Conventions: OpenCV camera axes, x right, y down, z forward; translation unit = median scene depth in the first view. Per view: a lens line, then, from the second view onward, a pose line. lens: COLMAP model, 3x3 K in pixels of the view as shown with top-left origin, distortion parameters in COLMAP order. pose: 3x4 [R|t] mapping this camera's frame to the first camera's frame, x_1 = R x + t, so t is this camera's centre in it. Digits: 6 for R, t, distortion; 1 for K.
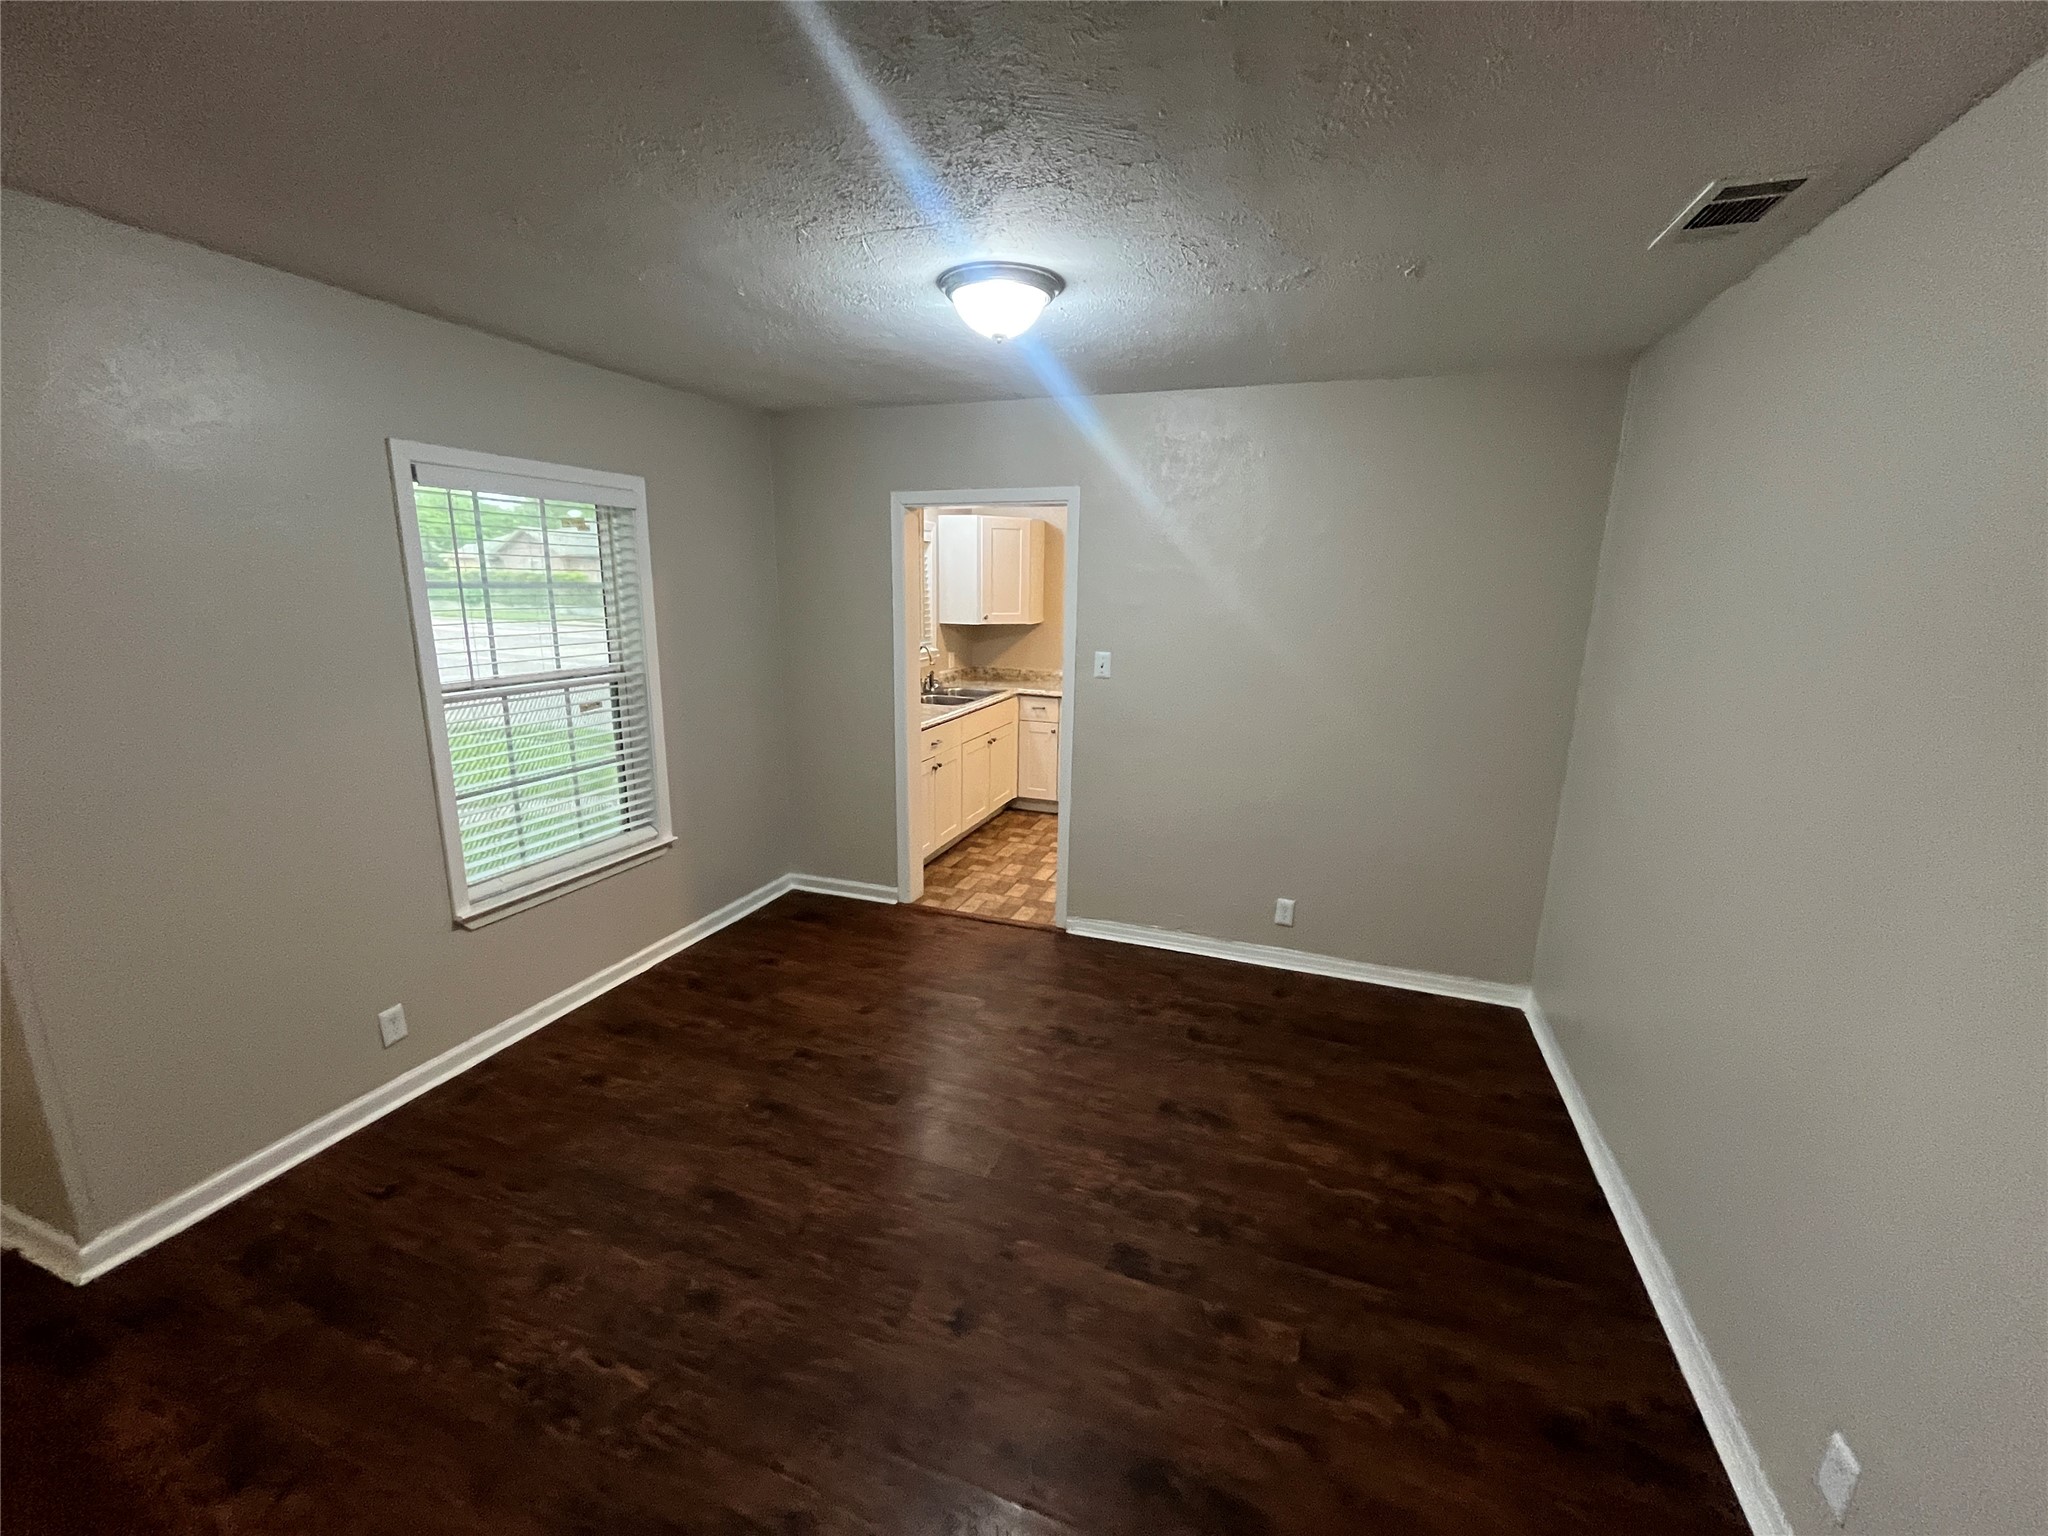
lens RADIAL K [[827.1, 0, 1019.2], [0, 827.1, 780.9], [0, 0, 1]] dist [-0.002964, -0.000882]
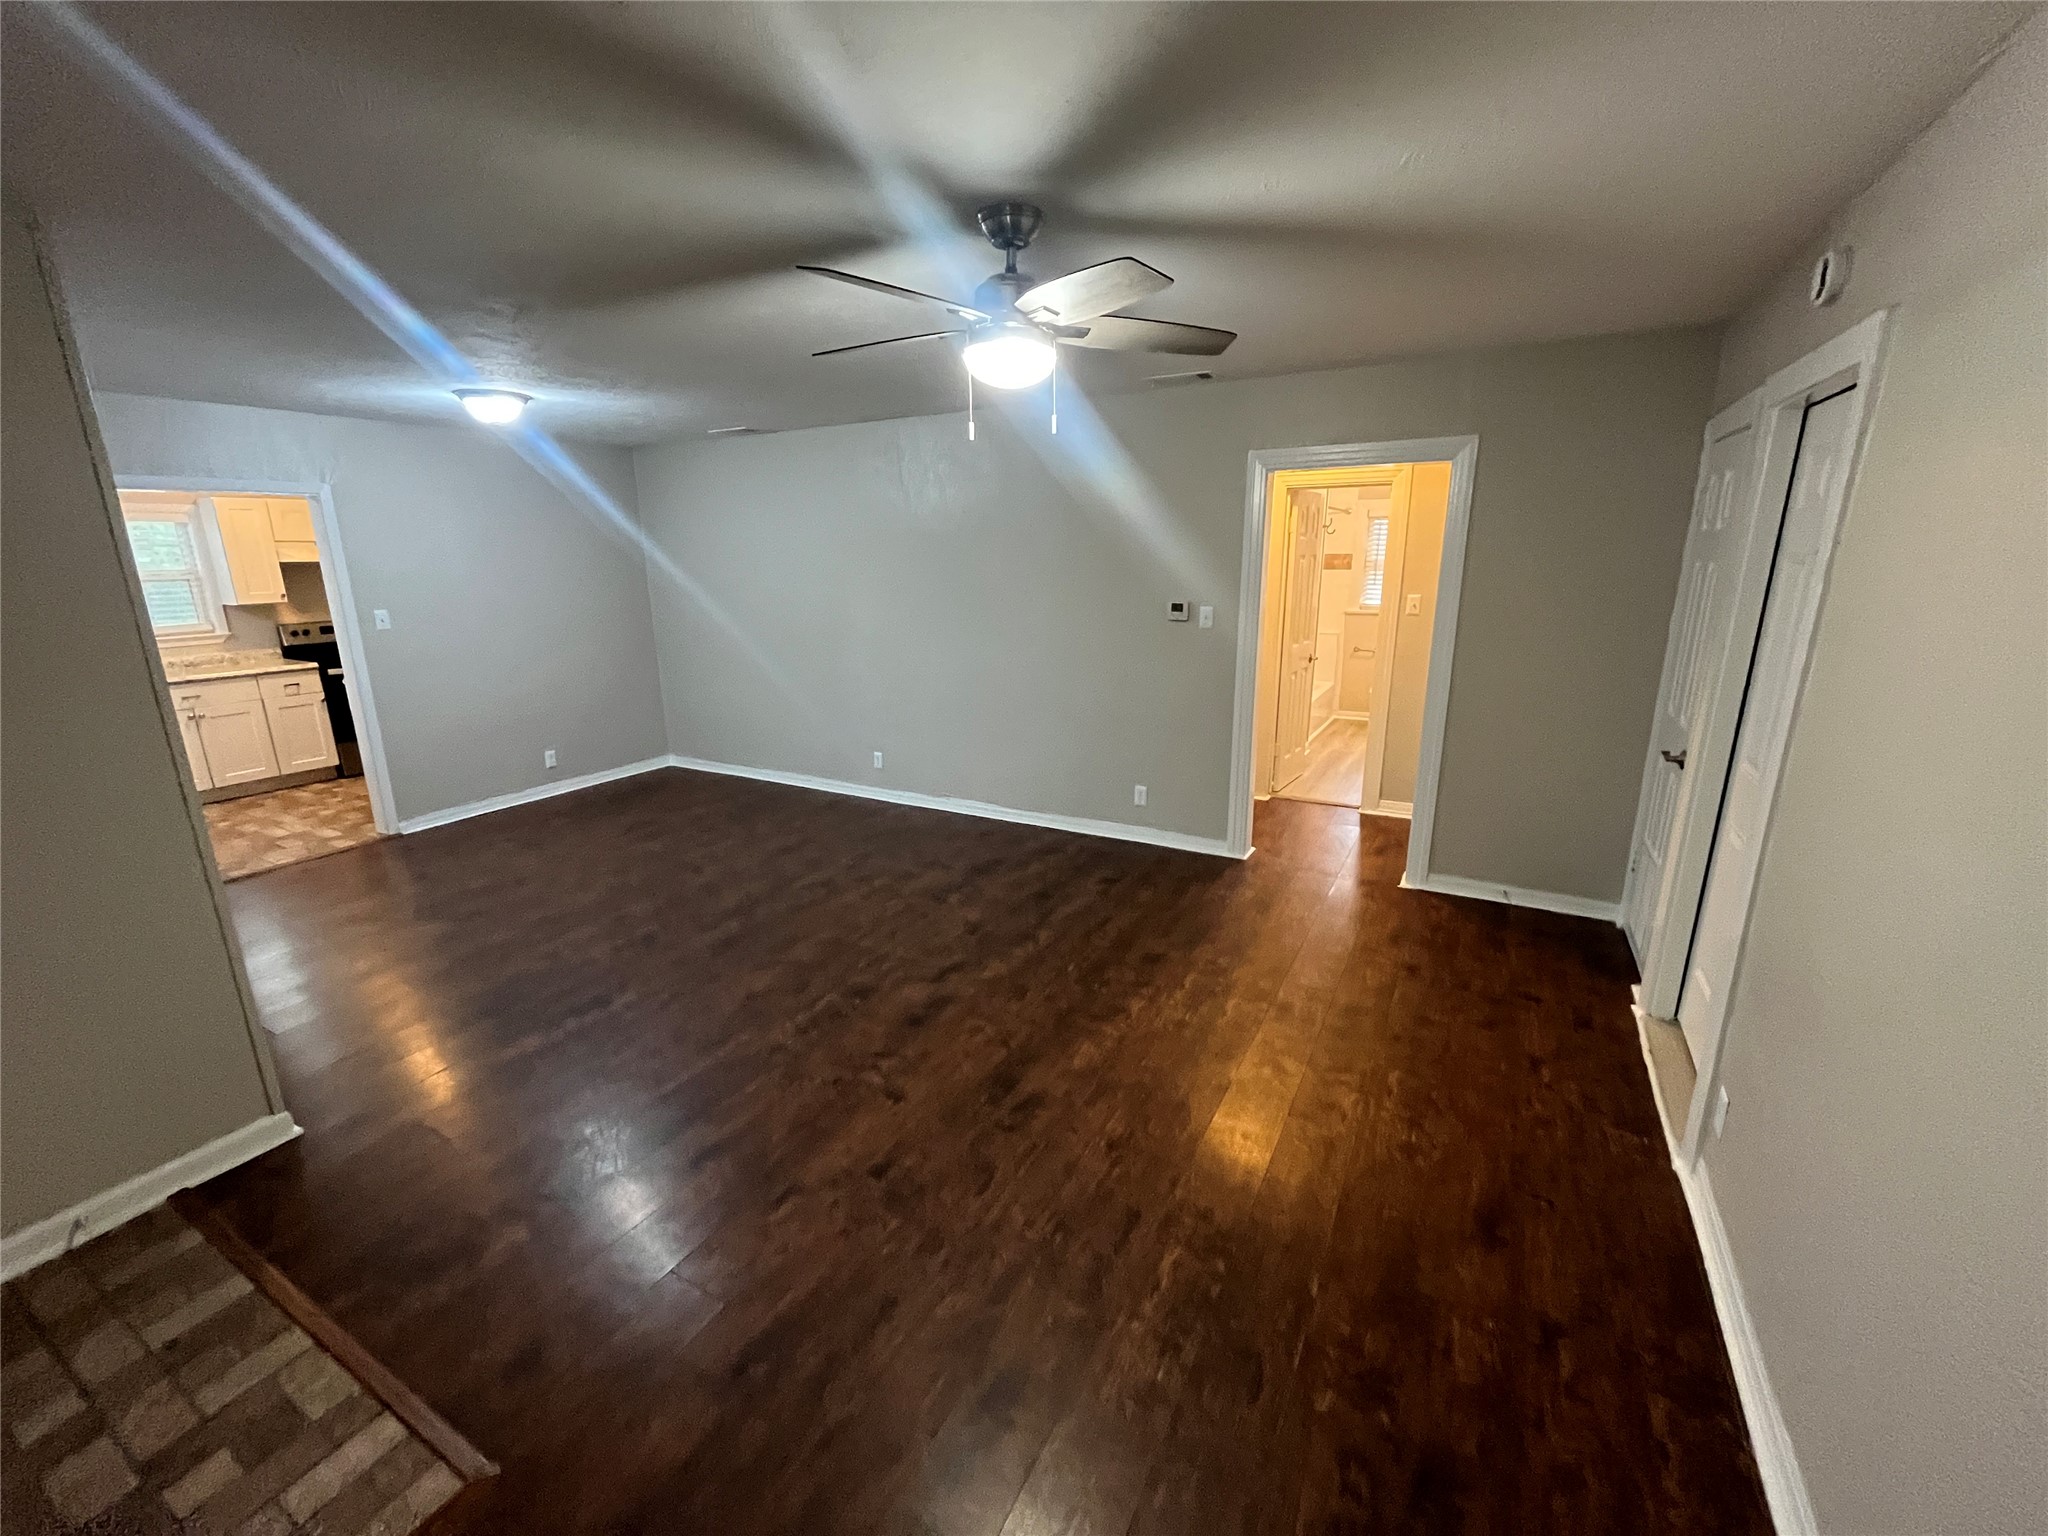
lens RADIAL K [[827.1, 0, 1024.1], [0, 827.1, 772.6], [0, 0, 1]] dist [-0.002964, -0.000882]
pose [[0.156293, -0.270062, 0.950073, -1.678334], [0.245594, 0.942310, 0.227454, 0.068509], [-0.956690, 0.197783, 0.213602, -0.349383]]
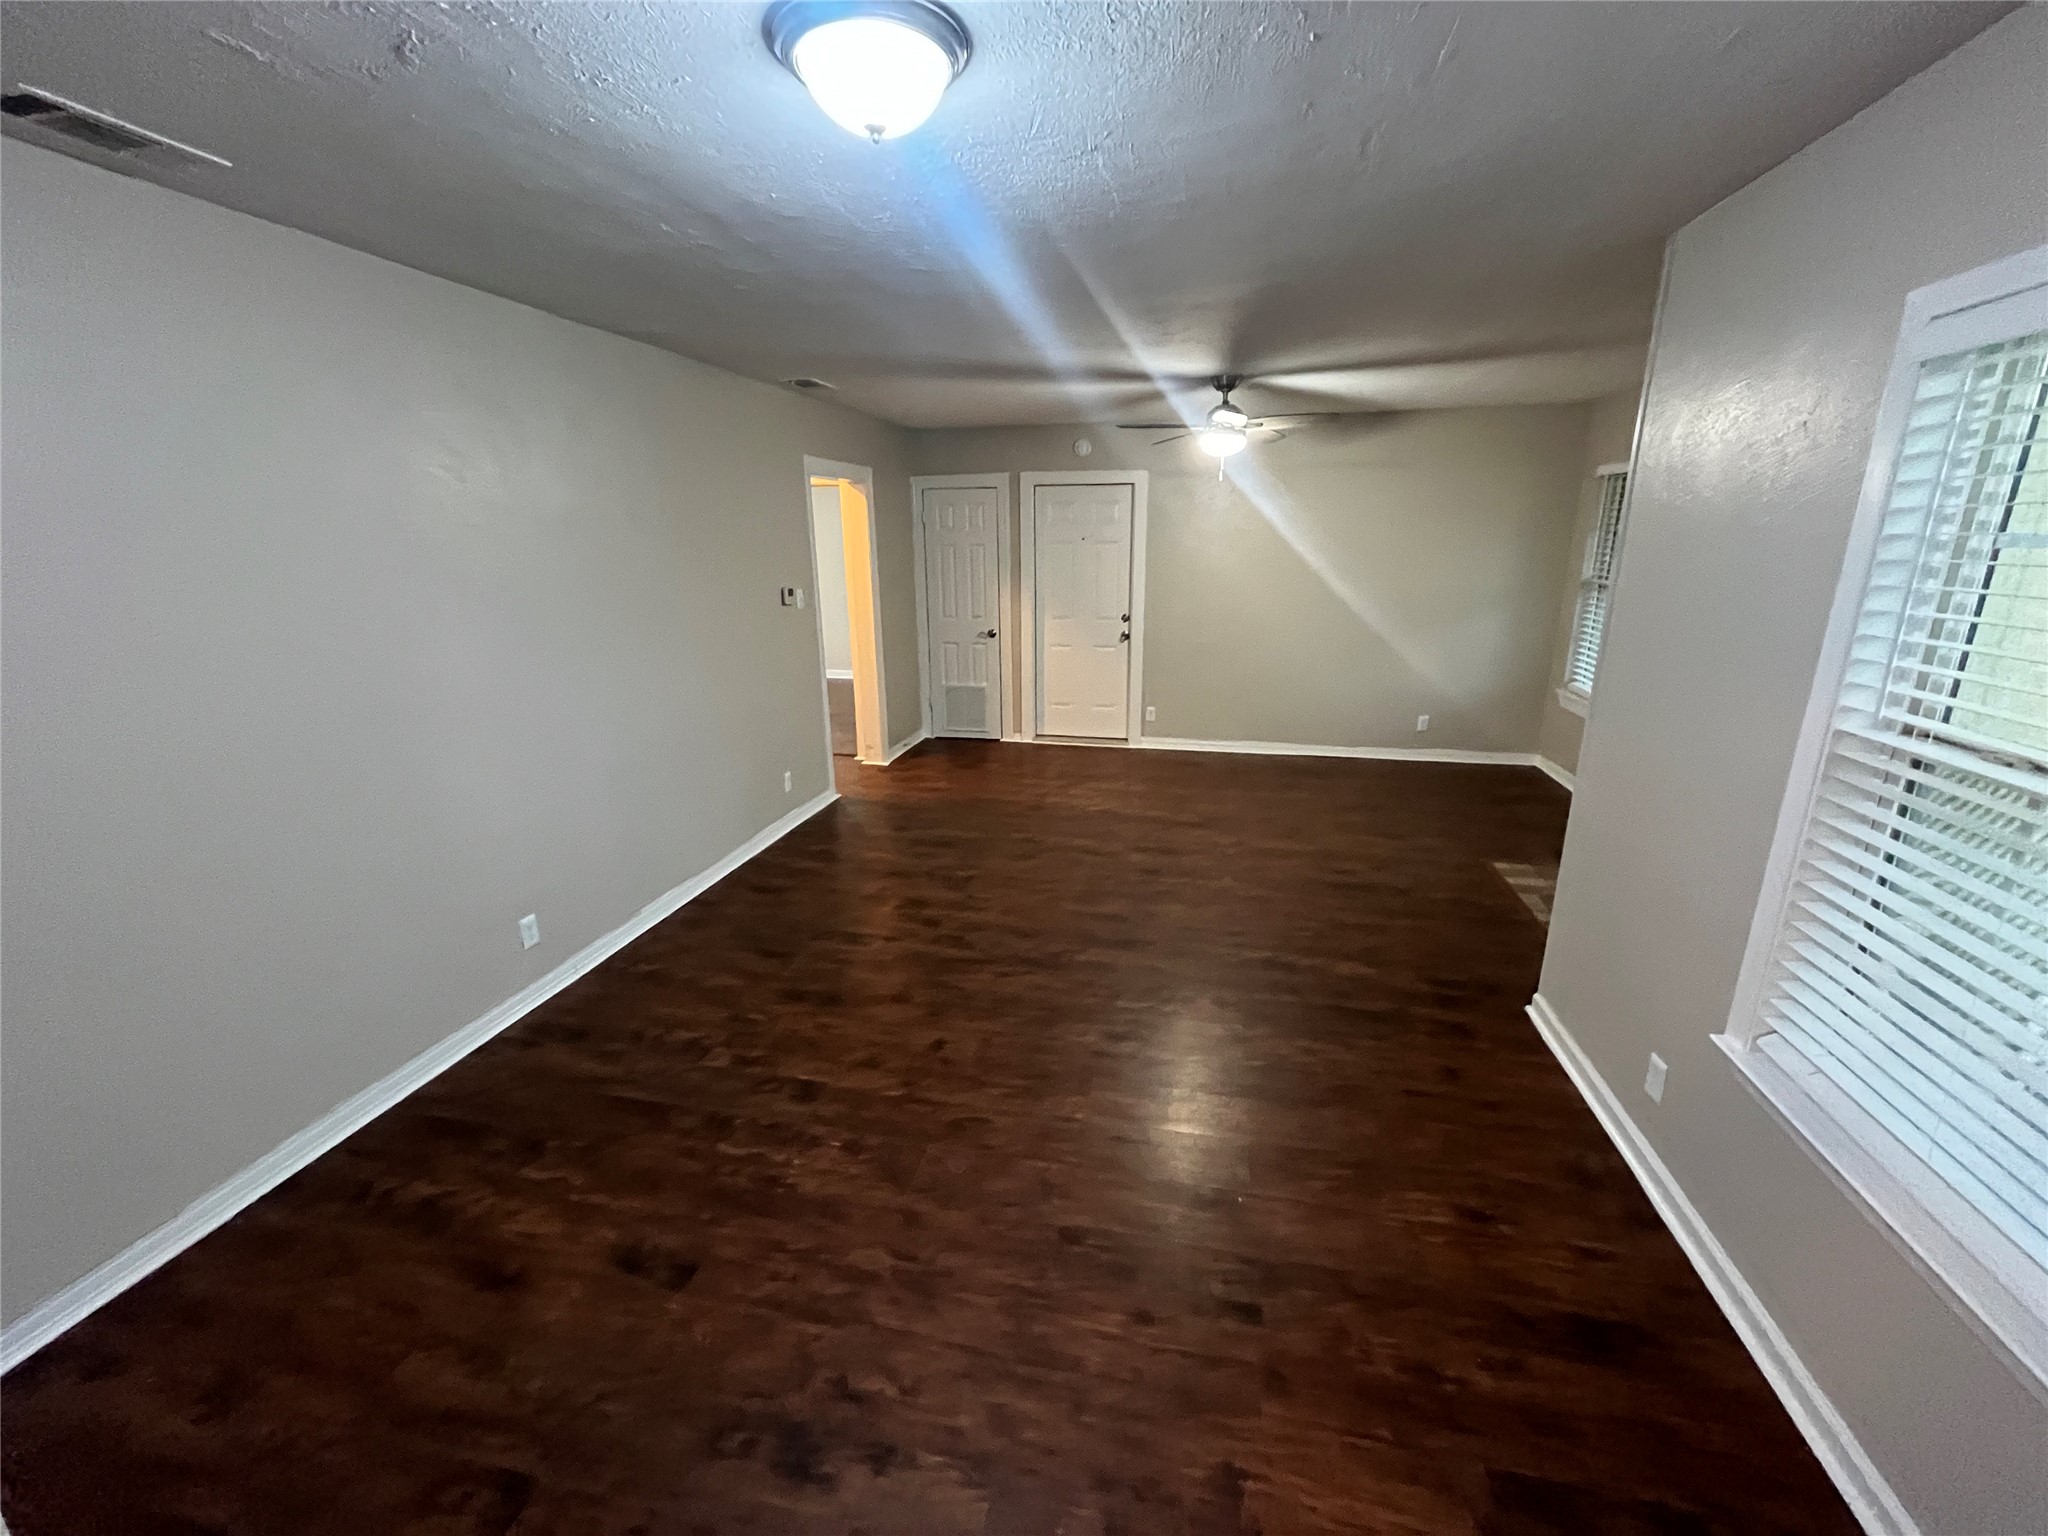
lens RADIAL K [[827.1, 0, 1029.7], [0, 827.1, 773.8], [0, 0, 1]] dist [-0.002964, -0.000882]
pose [[-0.990283, 0.031880, -0.135362, -0.038828], [-0.038893, 0.871033, 0.489682, -0.394737], [0.133516, 0.490189, -0.861329, 1.659732]]
